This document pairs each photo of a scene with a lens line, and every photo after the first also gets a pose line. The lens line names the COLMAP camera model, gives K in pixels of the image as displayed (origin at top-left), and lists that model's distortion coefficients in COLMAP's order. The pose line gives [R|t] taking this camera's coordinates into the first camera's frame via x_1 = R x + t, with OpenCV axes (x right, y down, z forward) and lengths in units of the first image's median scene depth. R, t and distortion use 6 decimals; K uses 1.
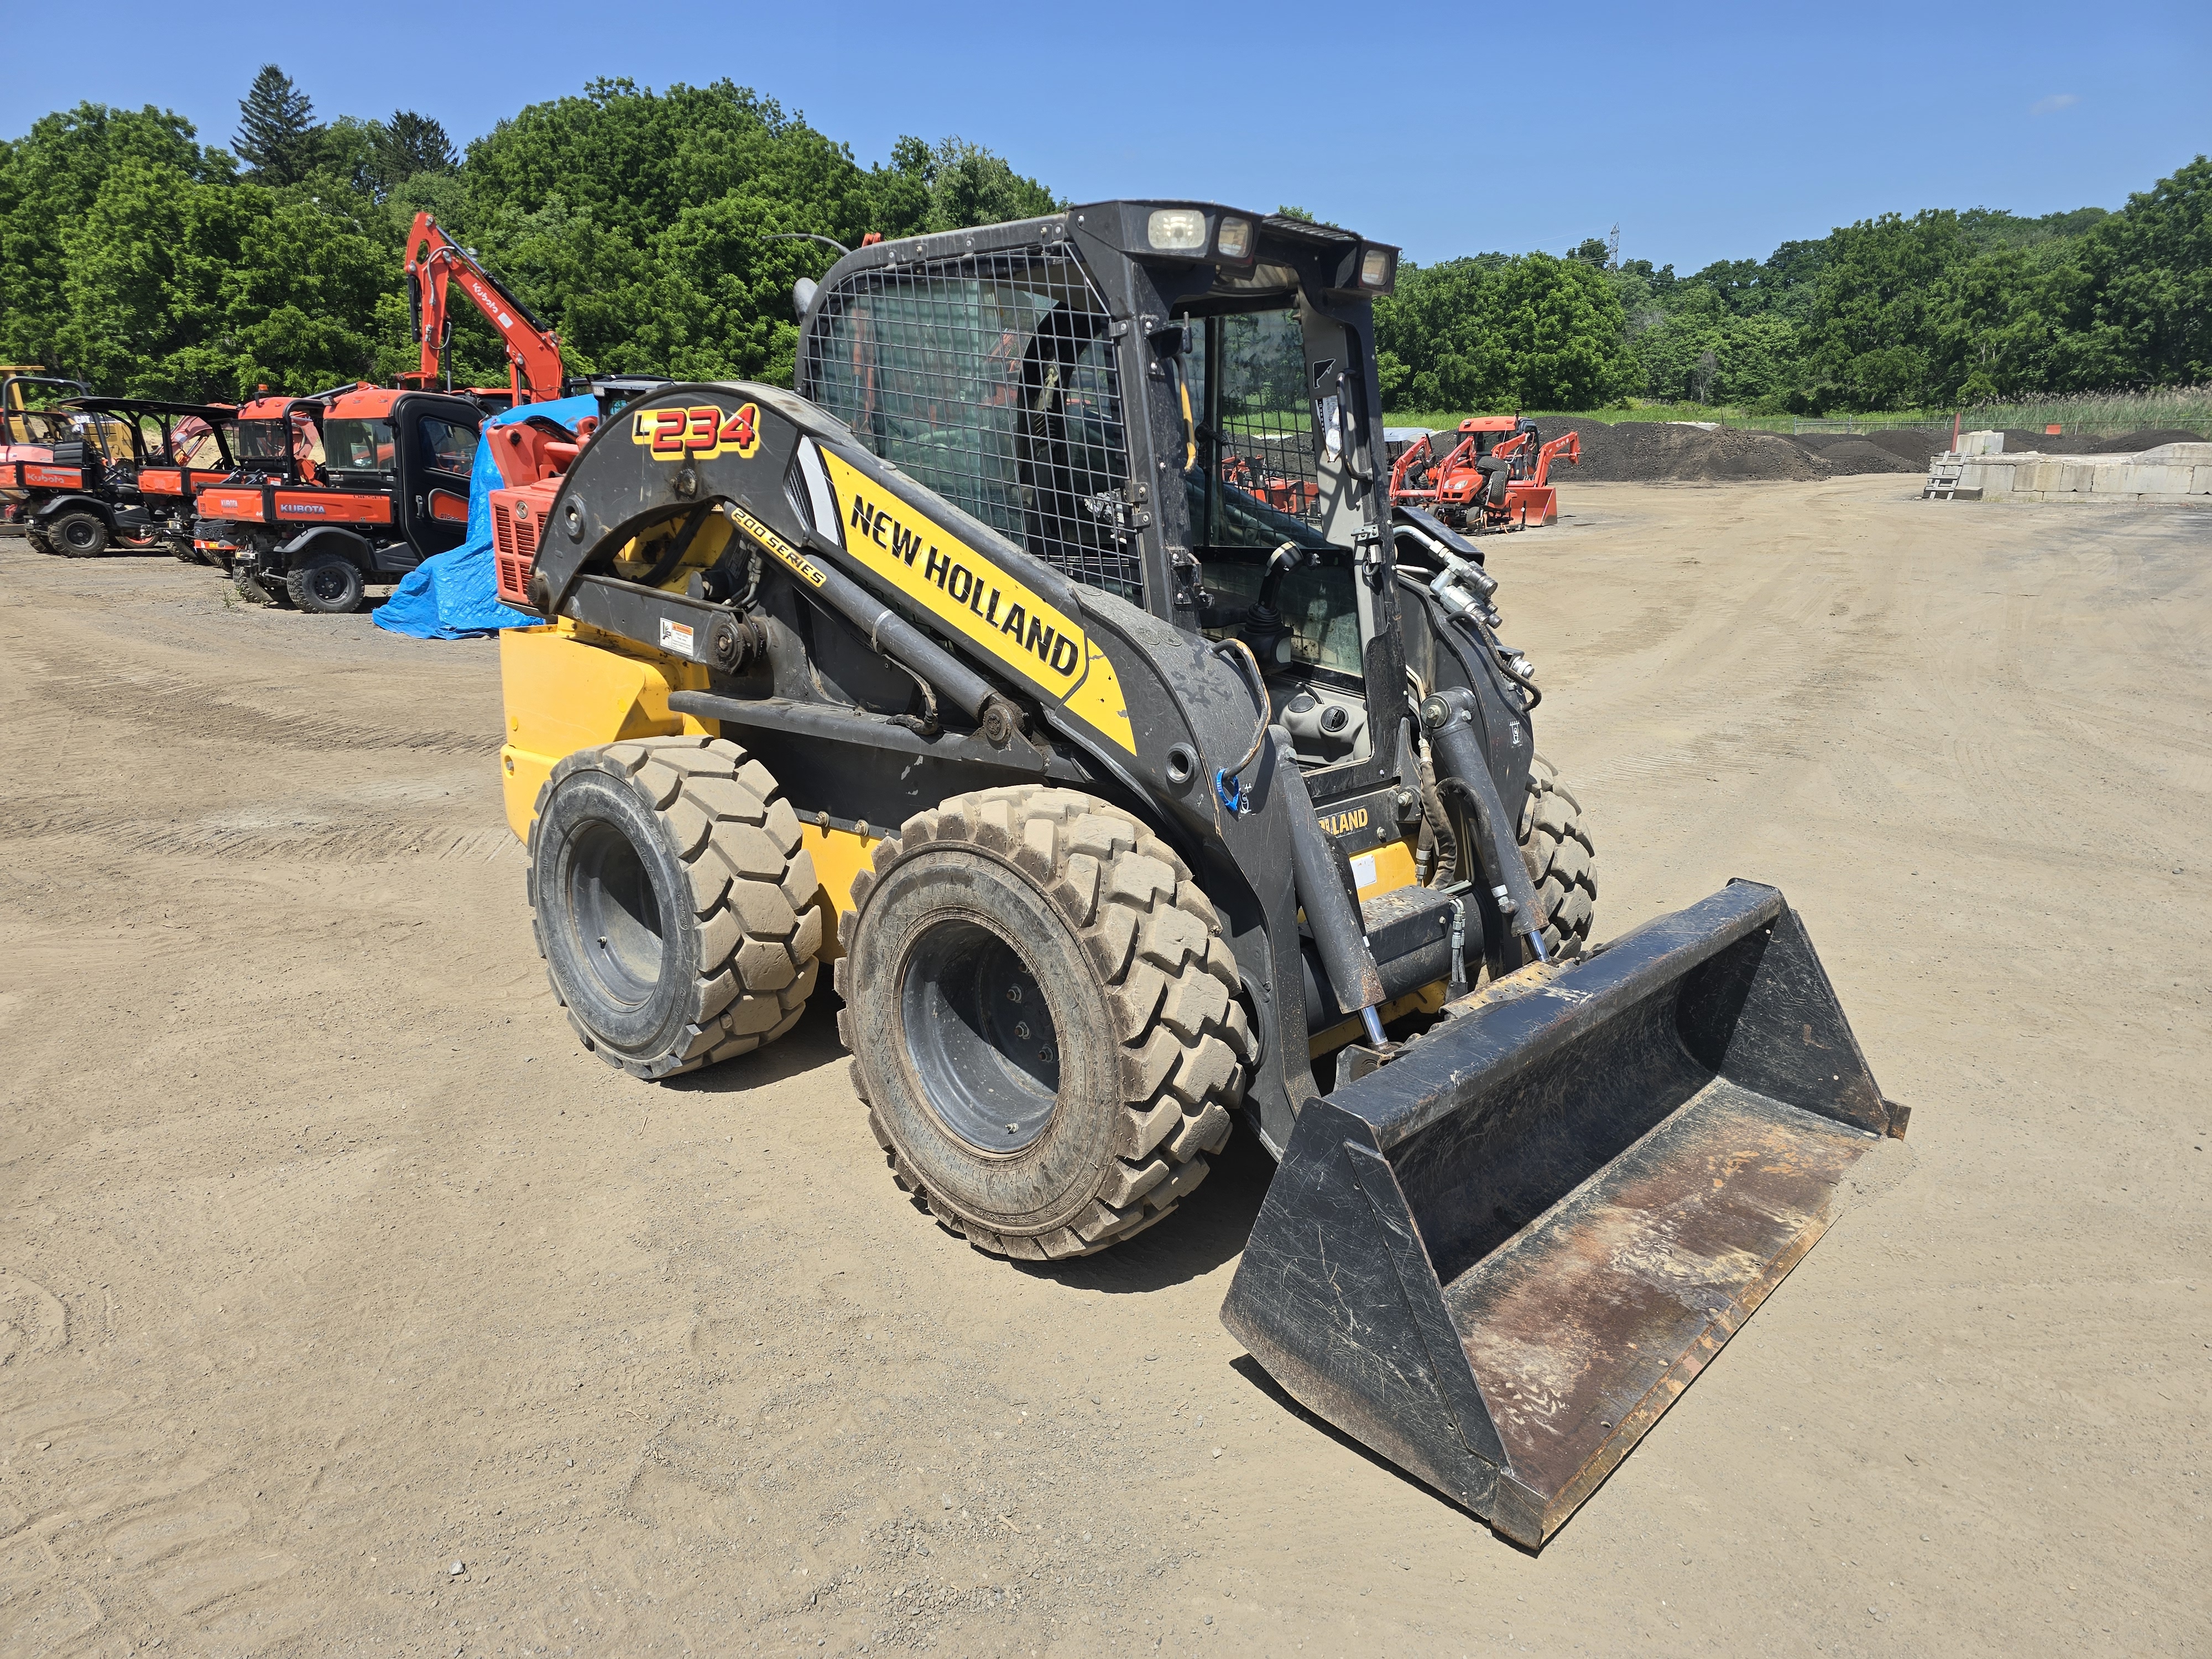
lens RADIAL K [[1472.8, 0, 1101.6], [0, 1472.8, 819.2], [0, 0, 1]] dist [0.061828, -0.050680]
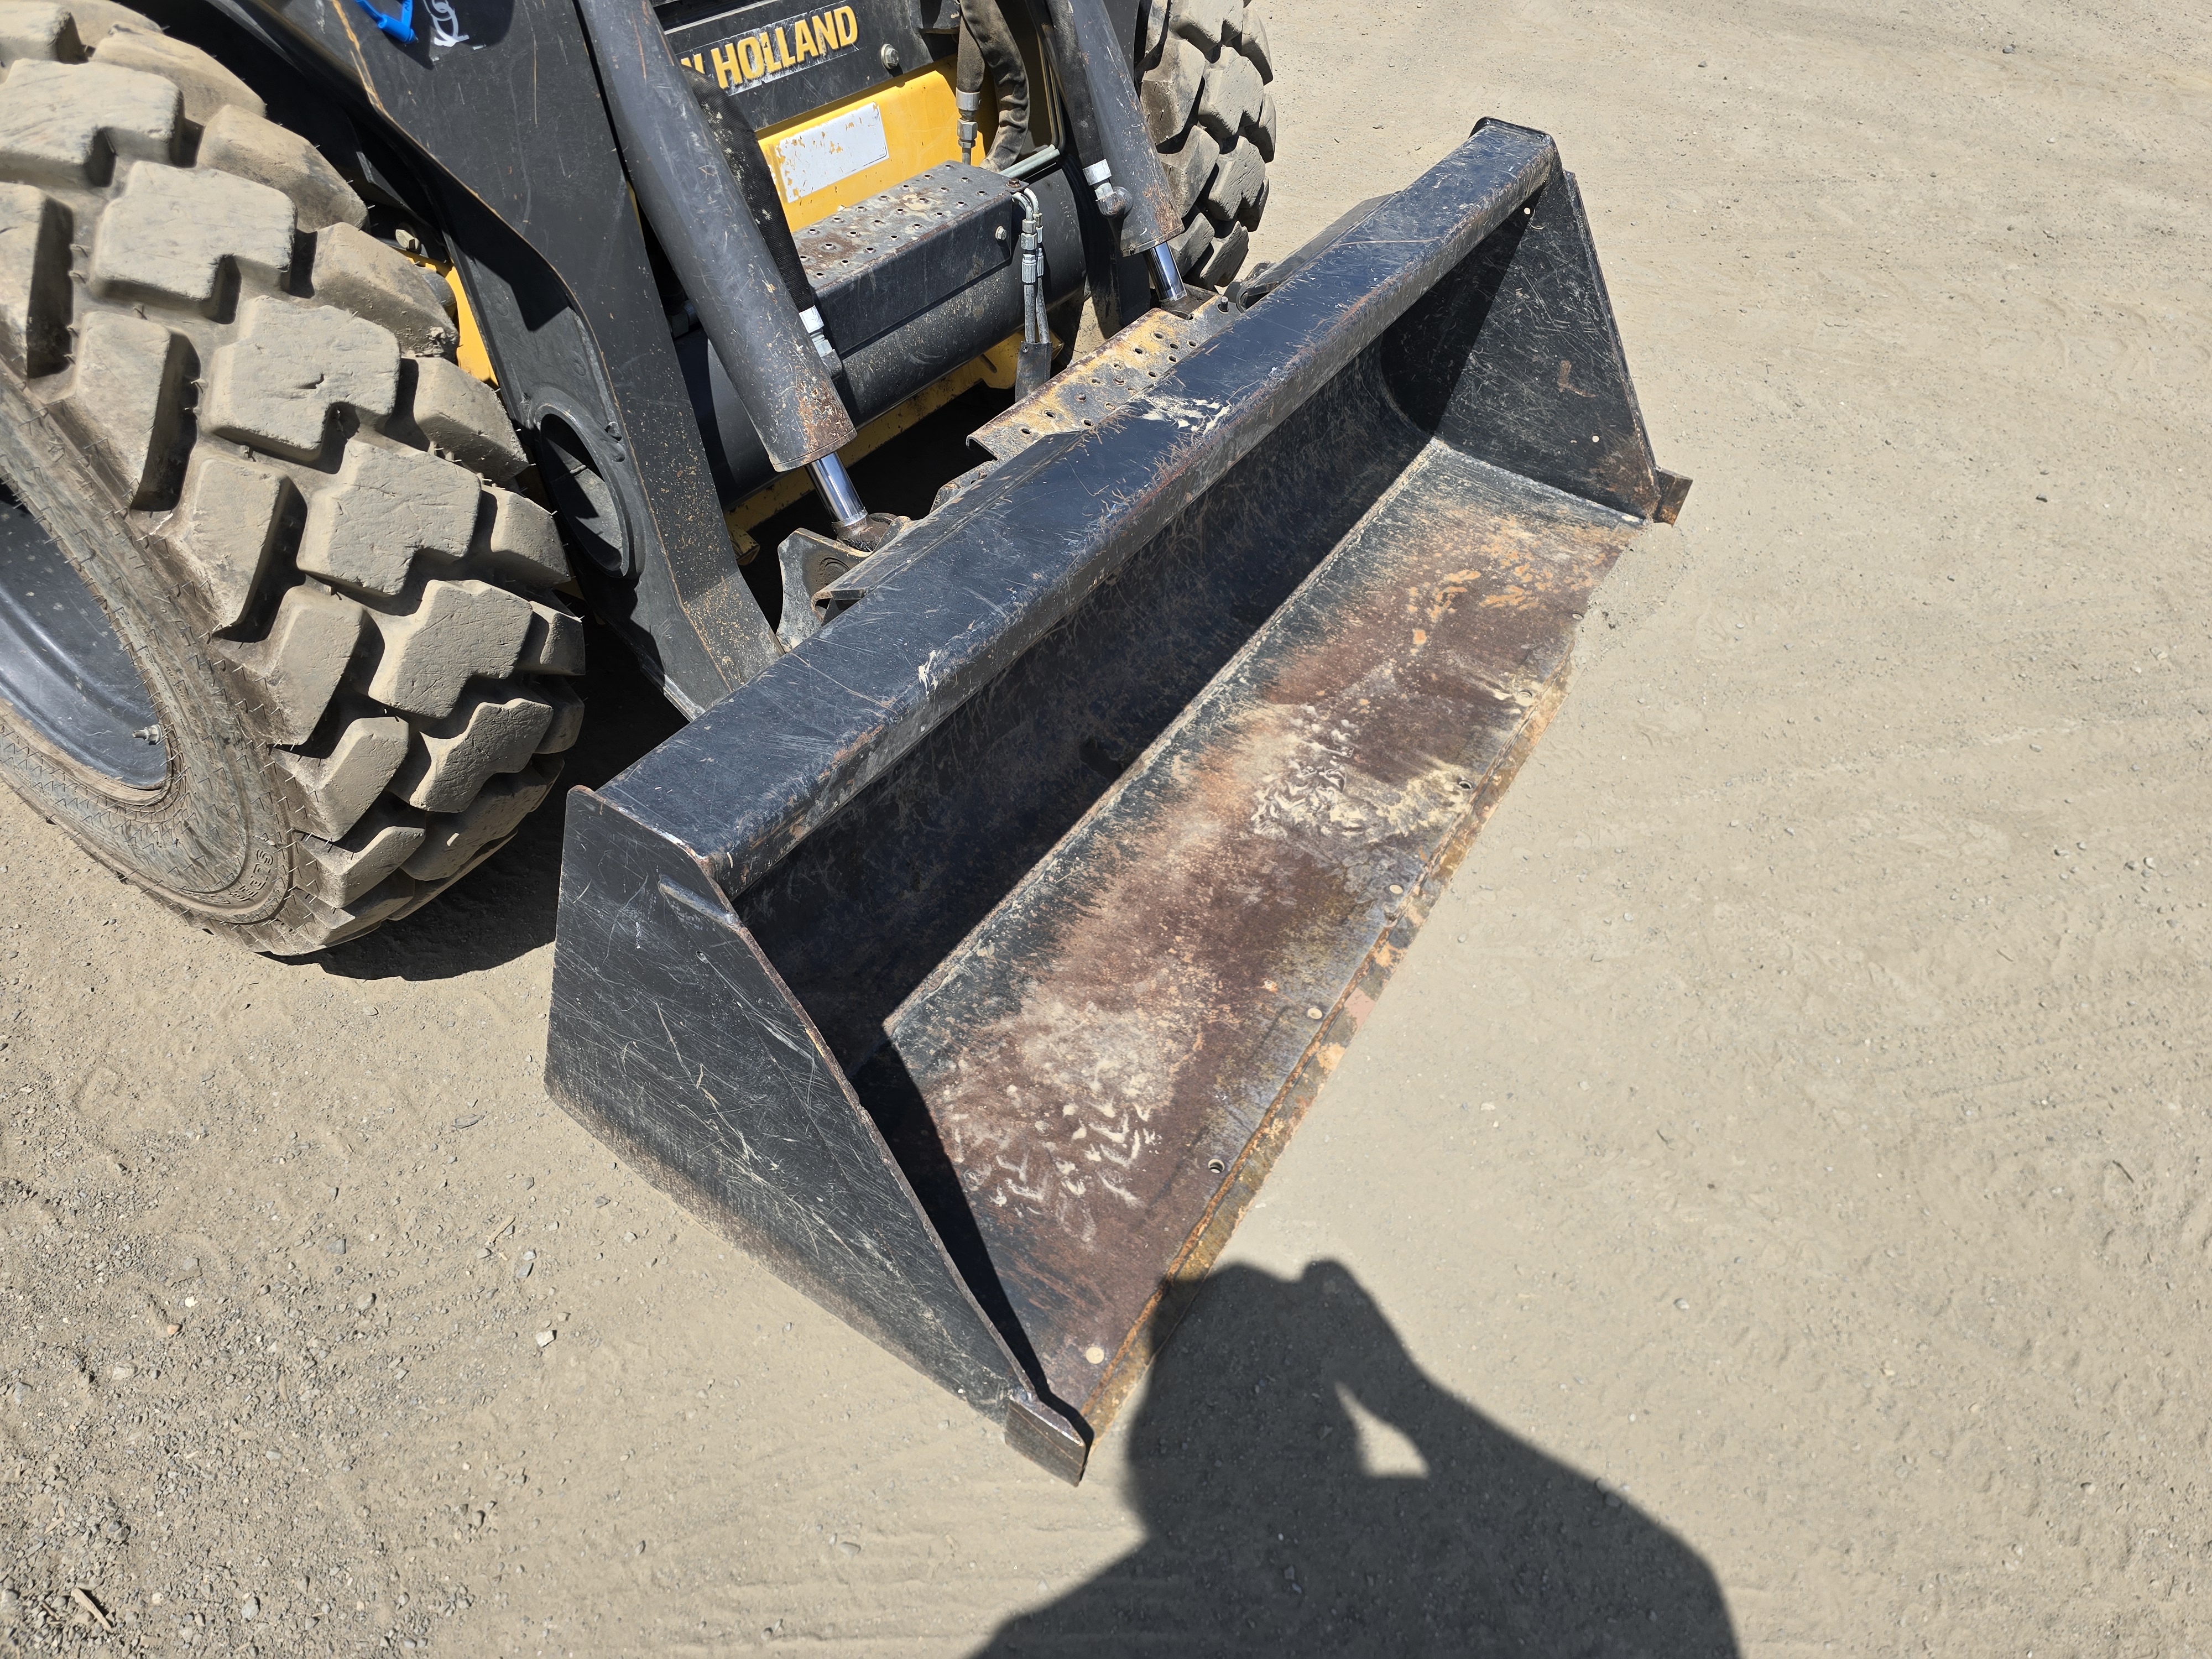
lens RADIAL K [[1488.6, 0, 1131.4], [0, 1488.6, 811.4], [0, 0, 1]] dist [0.068120, -0.066384]
pose [[0.978380, -0.118210, 0.169702, 0.156528], [0.022104, 0.875617, 0.482500, -0.013994], [-0.205631, -0.468317, 0.859299, 0.394760]]
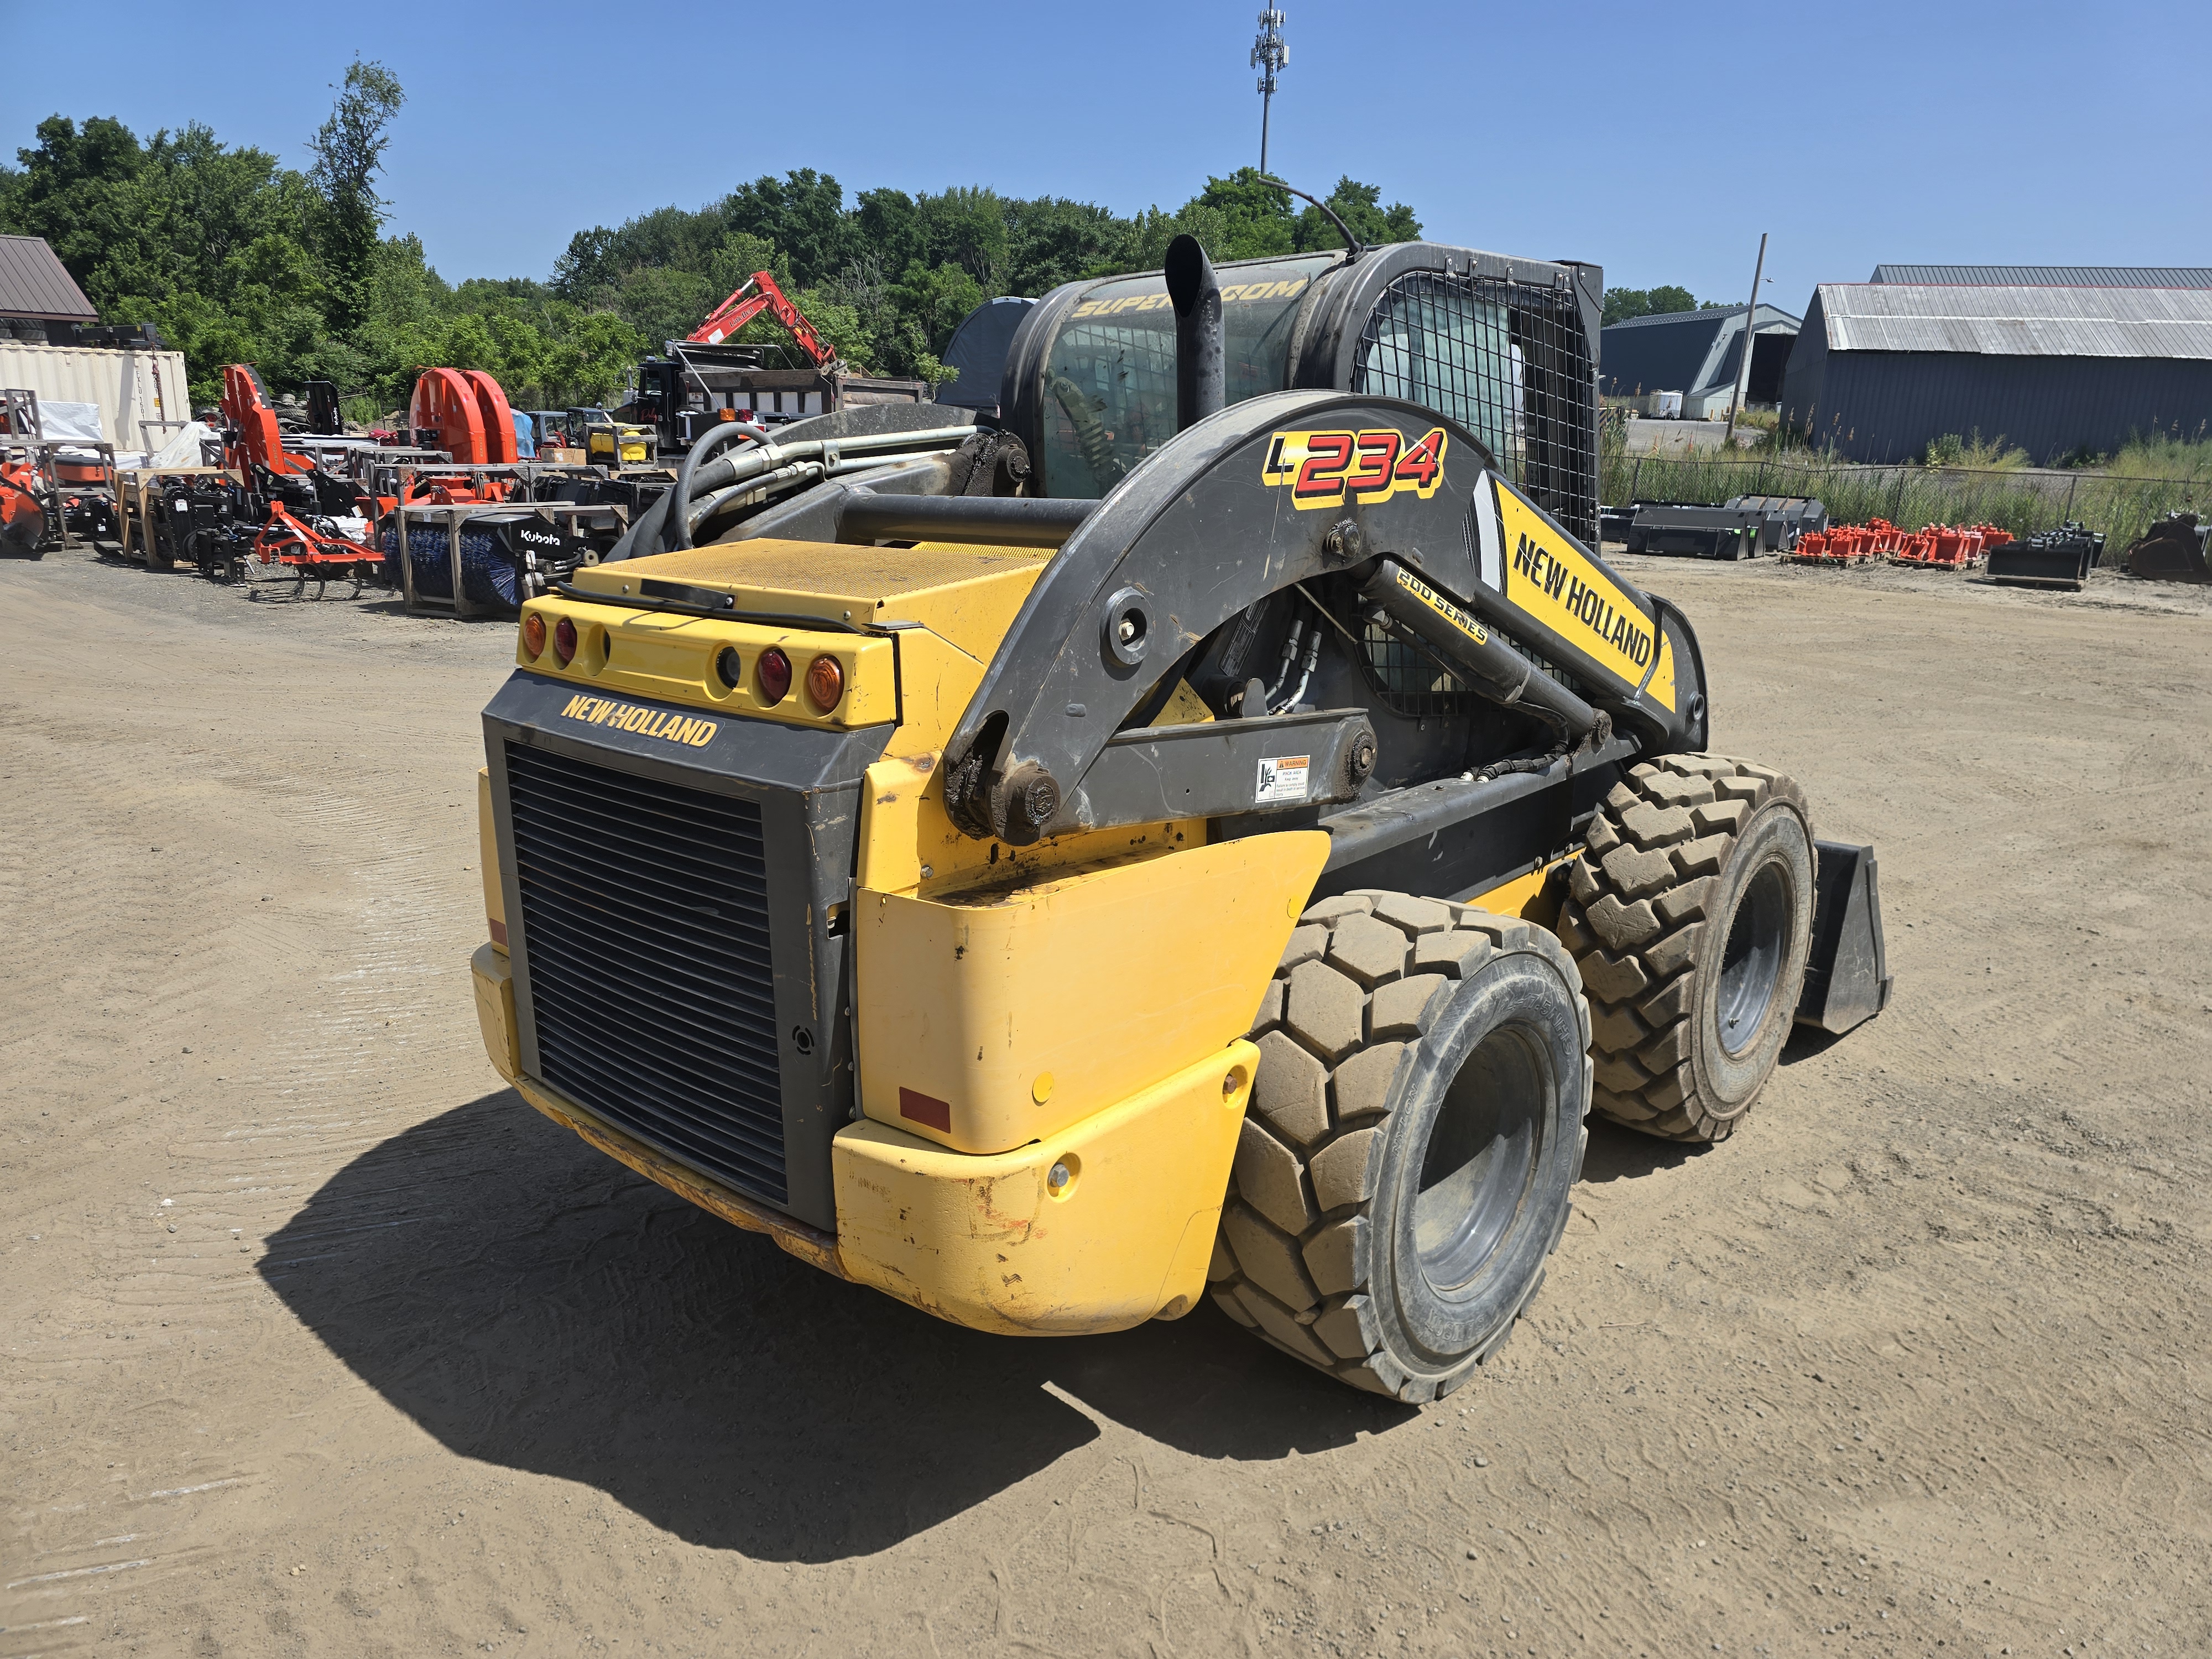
lens RADIAL K [[1481.5, 0, 1108.8], [0, 1481.5, 817.9], [0, 0, 1]] dist [0.059474, -0.046373]
pose [[0.001893, -0.250234, 0.968184, -1.064490], [0.230424, 0.942241, 0.243078, -0.326526], [-0.973089, 0.222632, 0.059443, 1.201317]]
